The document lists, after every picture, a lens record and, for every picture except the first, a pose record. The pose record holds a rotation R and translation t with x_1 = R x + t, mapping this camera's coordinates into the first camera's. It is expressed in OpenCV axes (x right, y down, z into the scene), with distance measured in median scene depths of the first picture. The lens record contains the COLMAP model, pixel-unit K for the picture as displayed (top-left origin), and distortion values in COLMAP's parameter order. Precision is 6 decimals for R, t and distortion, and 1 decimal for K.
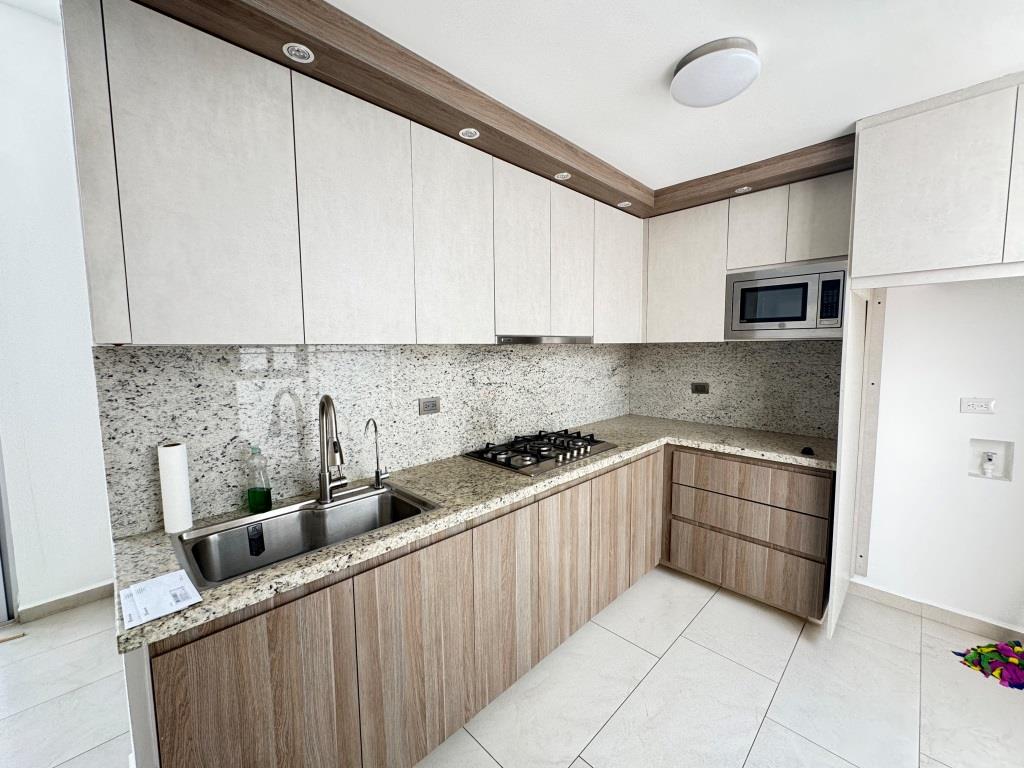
lens RADIAL K [[410.8, 0, 510.7], [0, 410.8, 382.2], [0, 0, 1]] dist [-0.006755, 0.001338]
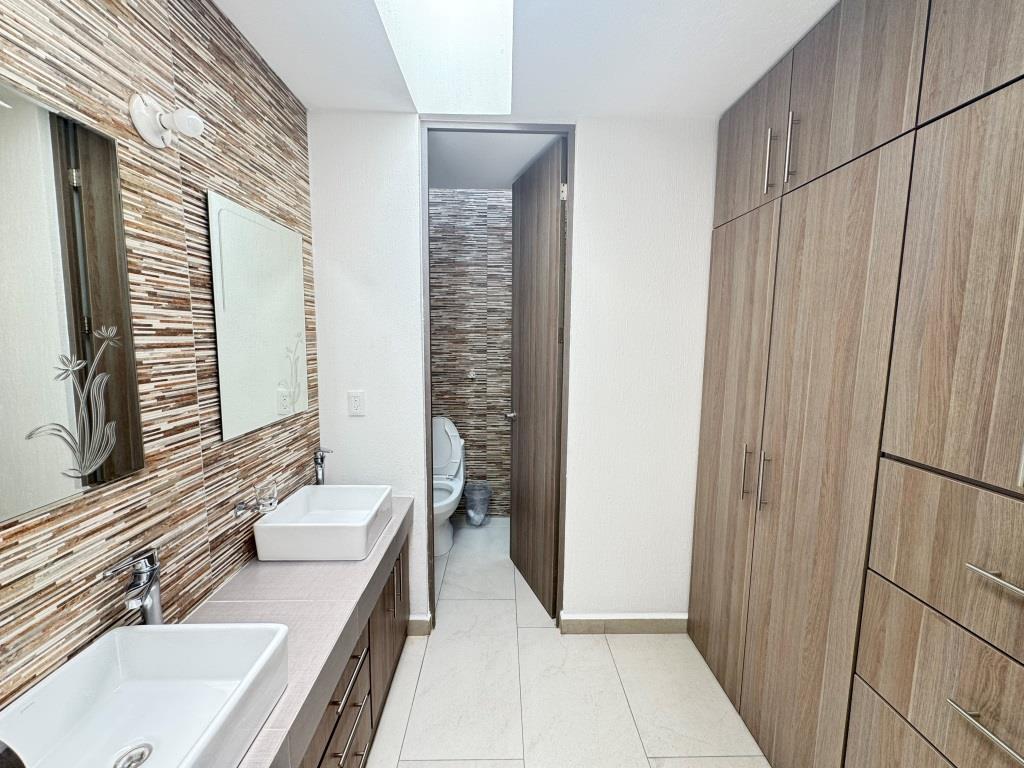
lens RADIAL K [[410.8, 0, 510.0], [0, 410.8, 380.5], [0, 0, 1]] dist [-0.006755, 0.001338]
pose [[-0.687740, 0.077610, -0.721796, 0.710208], [-0.072160, 0.982037, 0.174348, 0.426061], [0.722362, 0.171991, -0.669786, 0.876332]]
